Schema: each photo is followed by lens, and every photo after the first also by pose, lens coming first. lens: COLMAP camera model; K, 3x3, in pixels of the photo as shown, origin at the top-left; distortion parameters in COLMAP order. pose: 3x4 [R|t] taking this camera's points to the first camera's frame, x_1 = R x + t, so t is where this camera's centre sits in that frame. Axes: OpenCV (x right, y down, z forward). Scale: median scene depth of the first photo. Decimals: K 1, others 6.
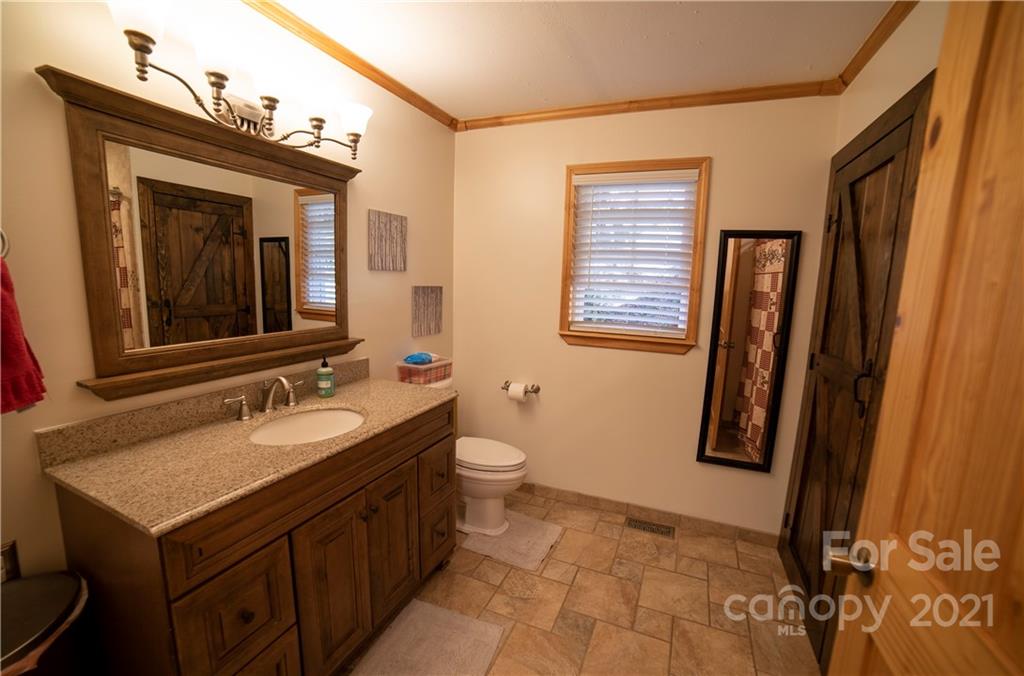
lens RADIAL K [[430.6, 0, 512.0], [0, 430.6, 338.0], [0, 0, 1]] dist [-0.076894, 0.000618]
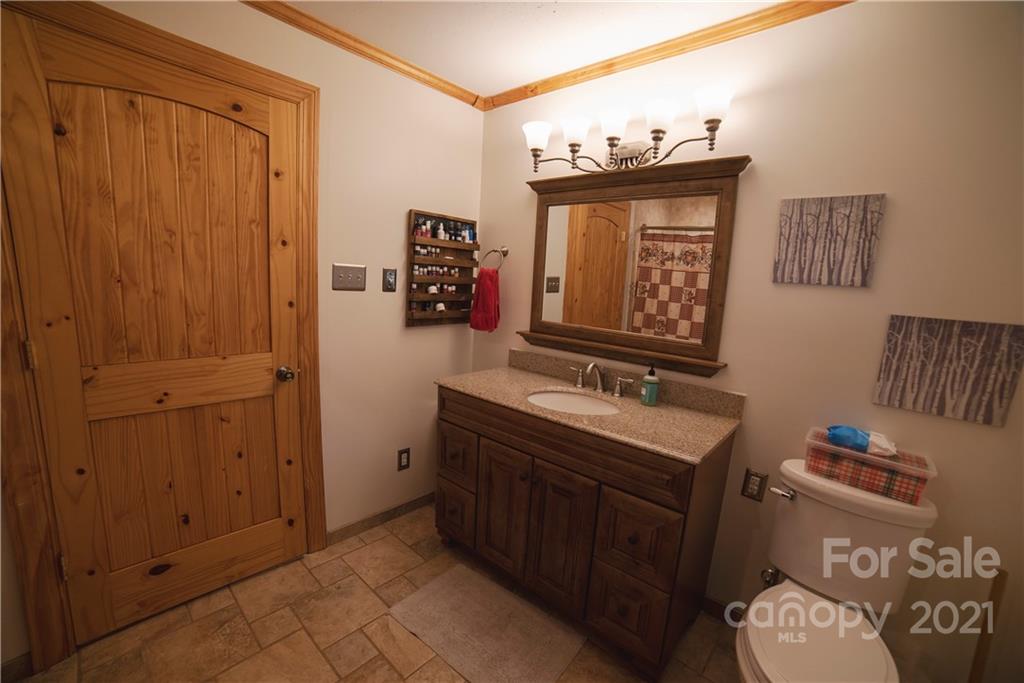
lens RADIAL K [[420.2, 0, 508.9], [0, 420.2, 349.1], [0, 0, 1]] dist [-0.101810, 0.031796]
pose [[-0.327475, 0.099553, -0.939601, 0.551560], [-0.196933, 0.965403, 0.170923, -0.088029], [0.924109, 0.241011, -0.296540, 0.919406]]
